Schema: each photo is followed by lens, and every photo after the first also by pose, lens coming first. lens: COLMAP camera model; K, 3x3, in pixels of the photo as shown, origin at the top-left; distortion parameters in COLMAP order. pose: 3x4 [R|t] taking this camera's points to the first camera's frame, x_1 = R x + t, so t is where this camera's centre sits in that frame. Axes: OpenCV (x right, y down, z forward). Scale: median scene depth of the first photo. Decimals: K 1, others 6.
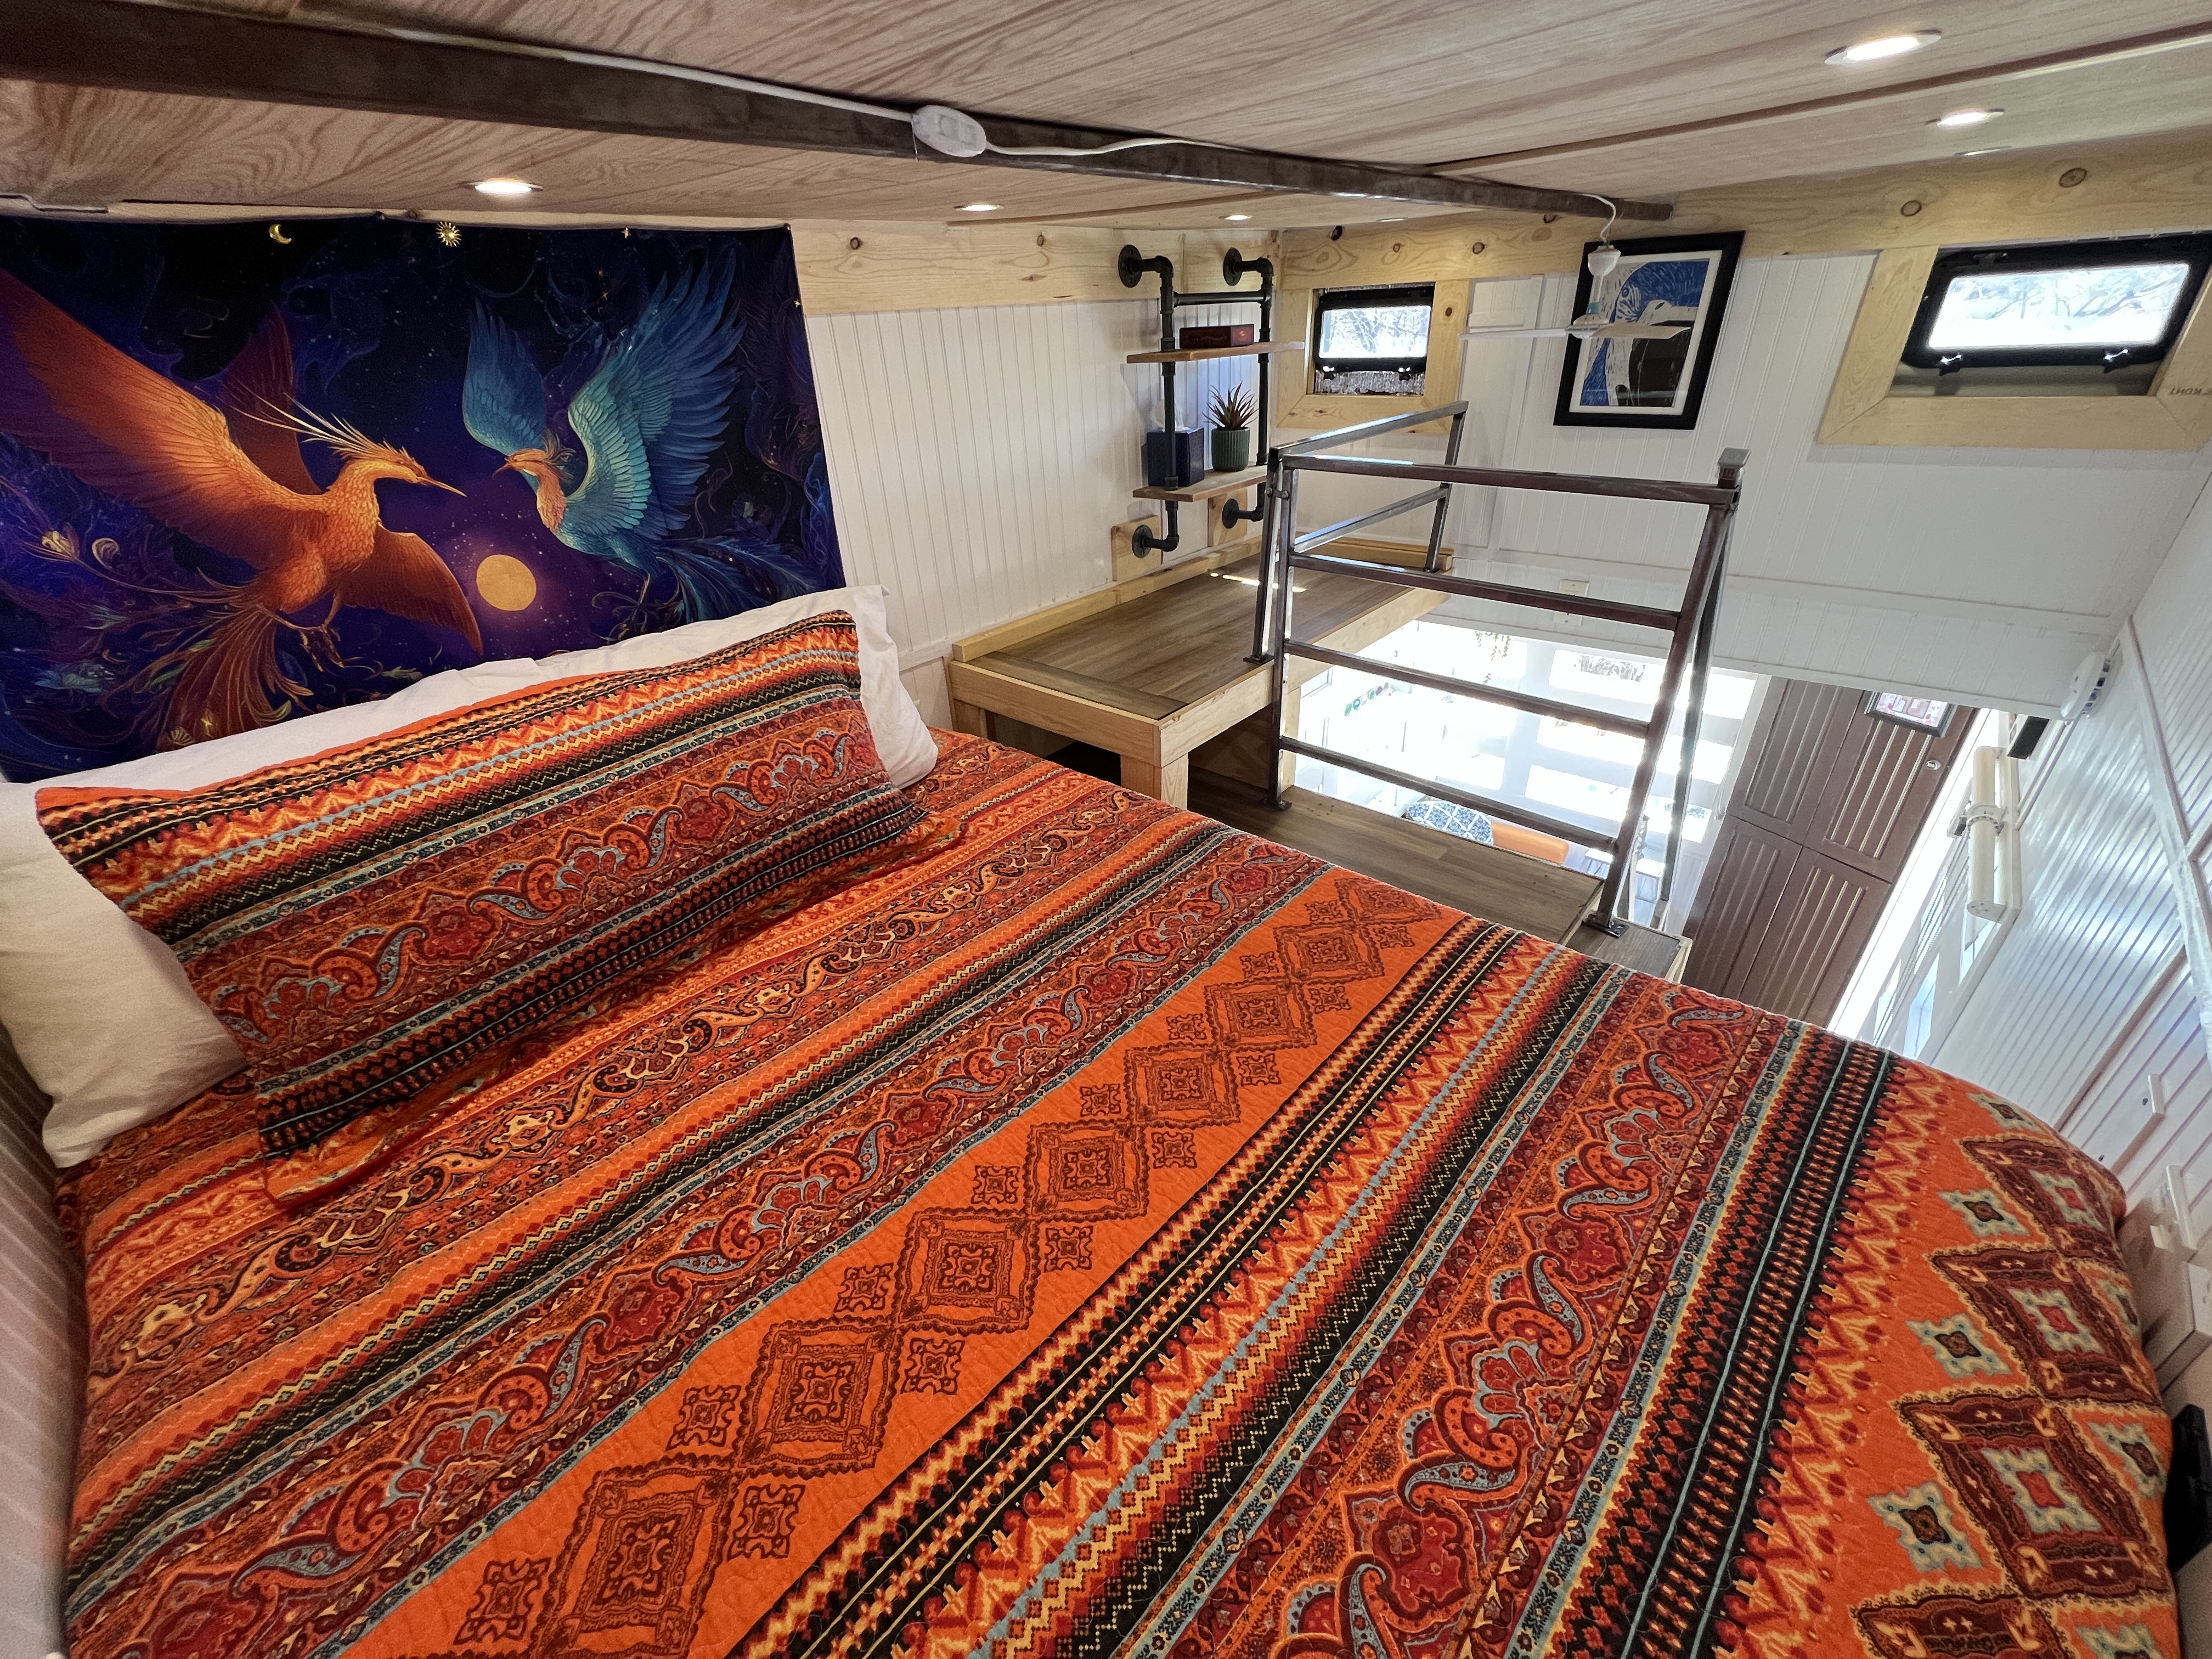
lens RADIAL K [[882.7, 0, 1113.0], [0, 882.7, 828.7], [0, 0, 1]] dist [-0.000067, 0.001635]
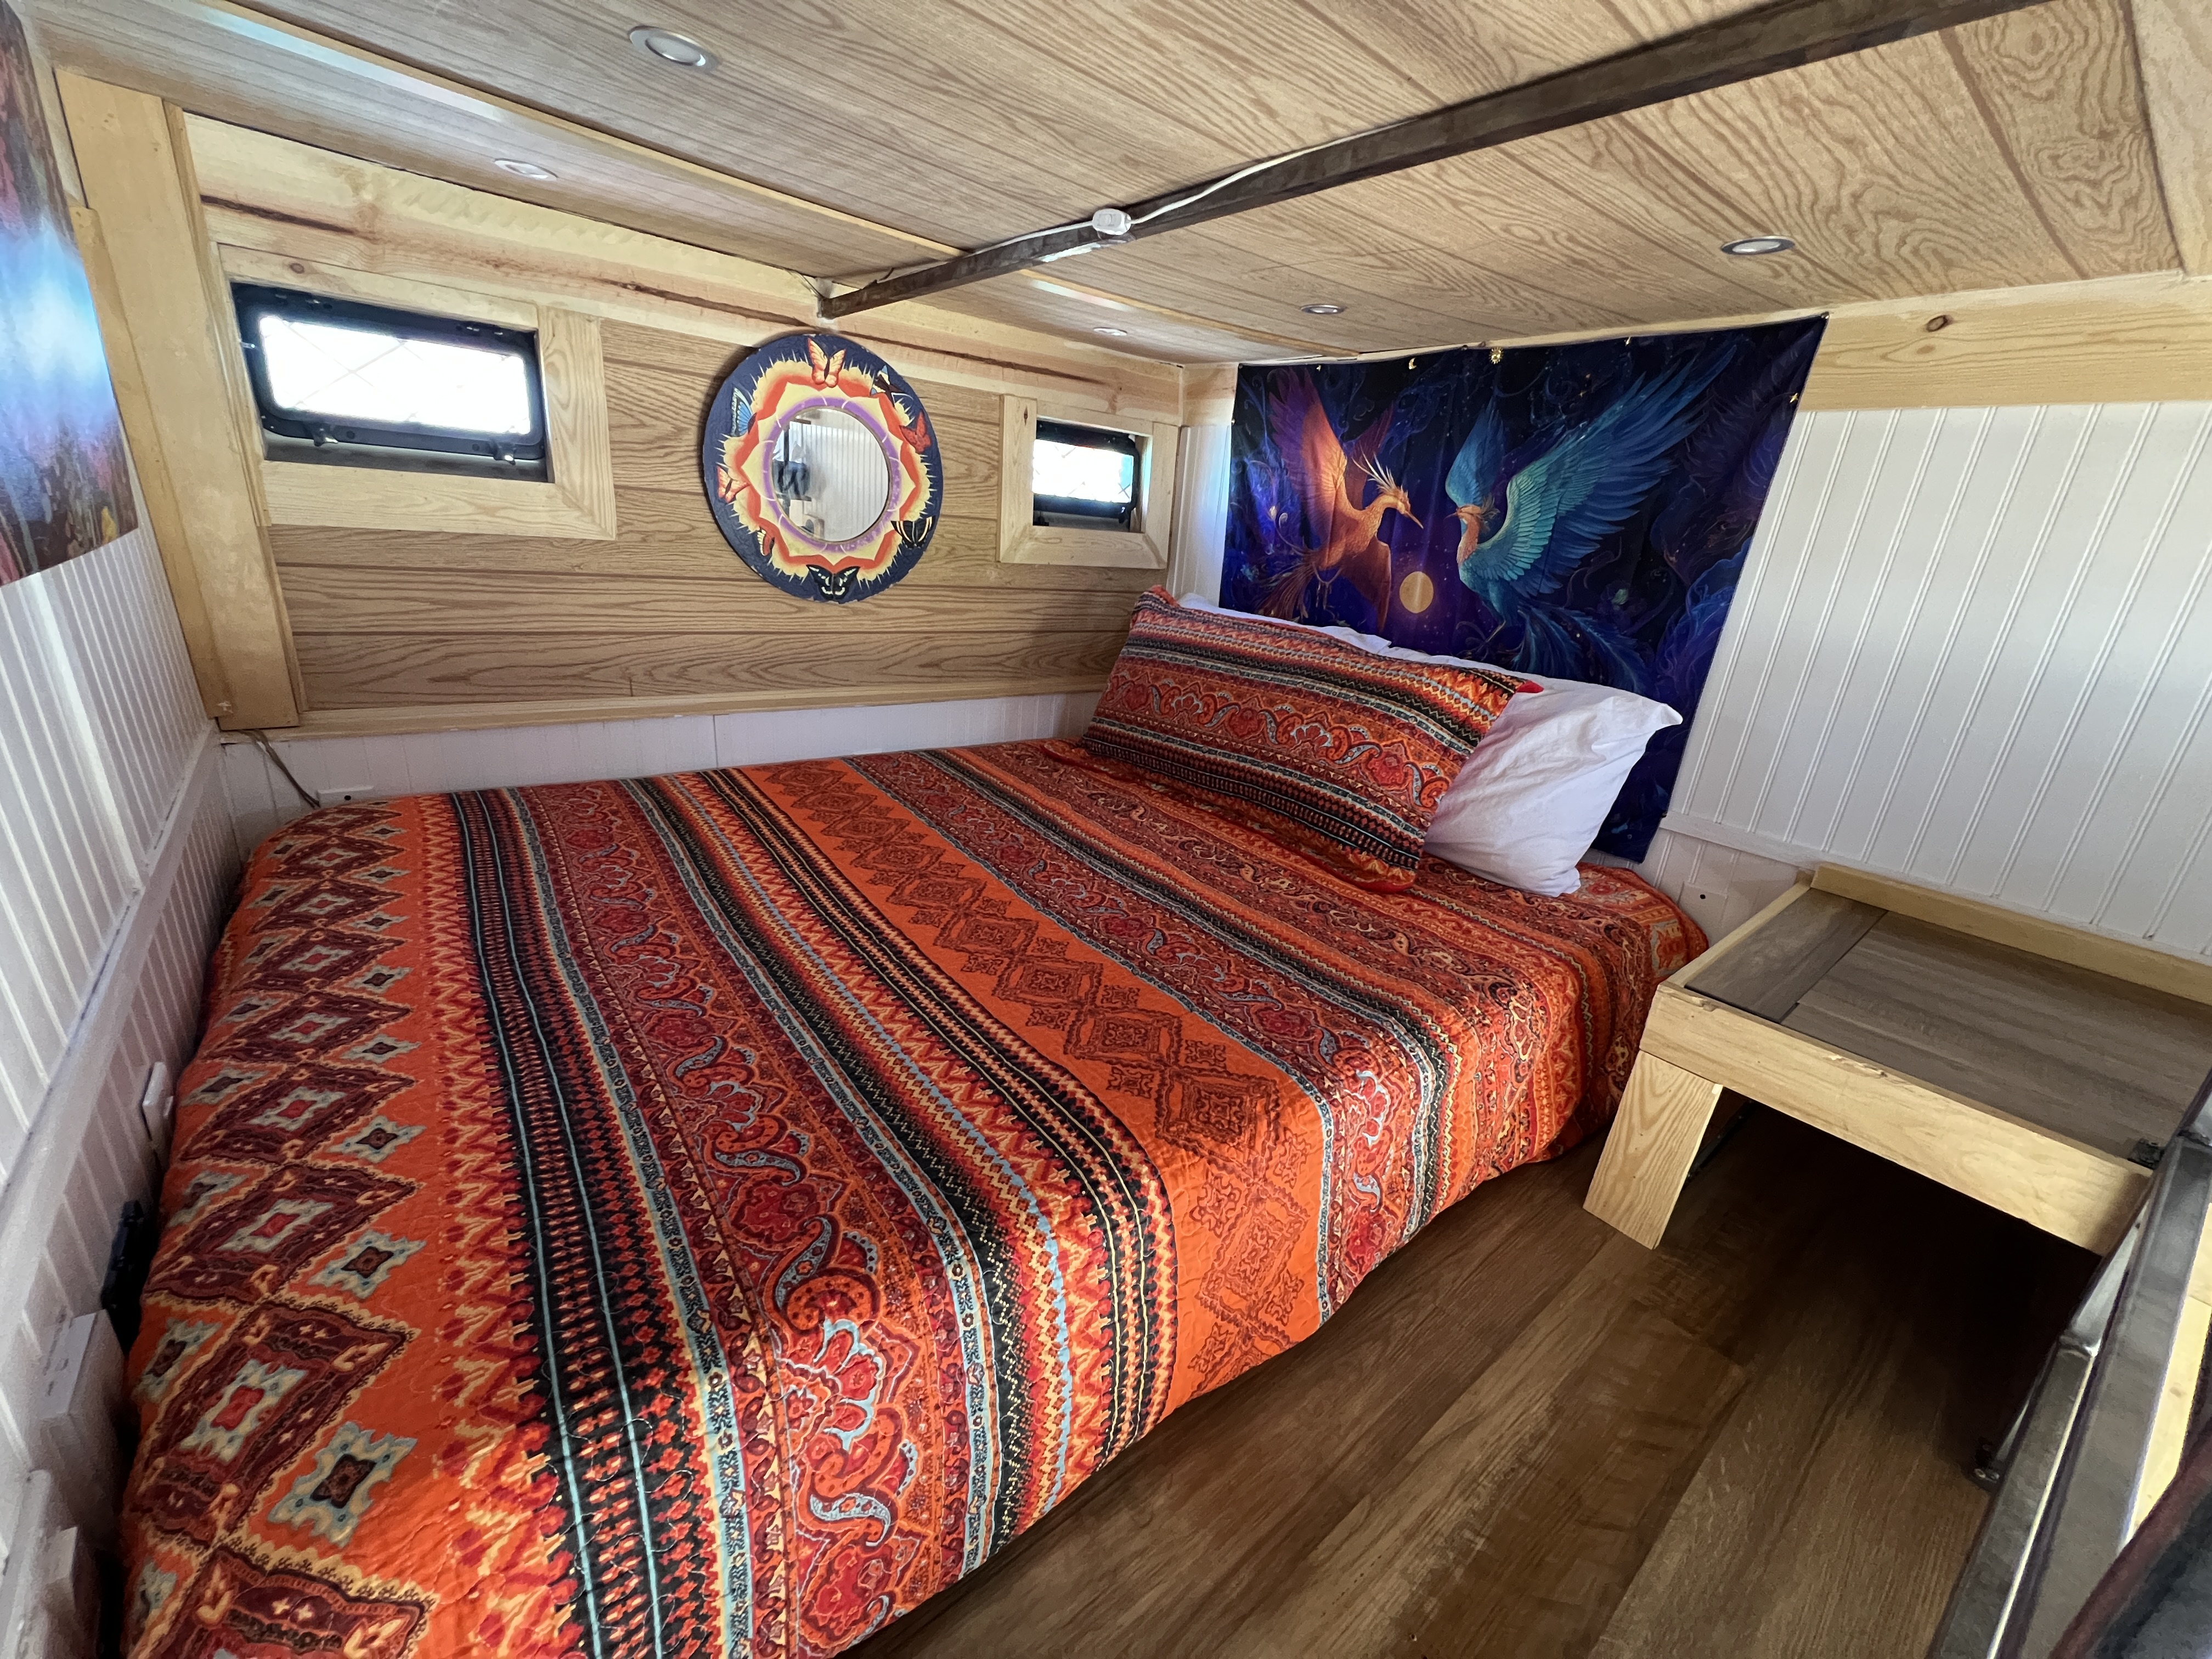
lens RADIAL K [[882.7, 0, 1120.2], [0, 882.7, 835.5], [0, 0, 1]] dist [-0.000067, 0.001635]
pose [[-0.152673, 0.374242, -0.914677, 0.921422], [-0.556695, 0.732153, 0.392482, -0.321140], [0.816567, 0.569117, 0.096558, 0.794665]]
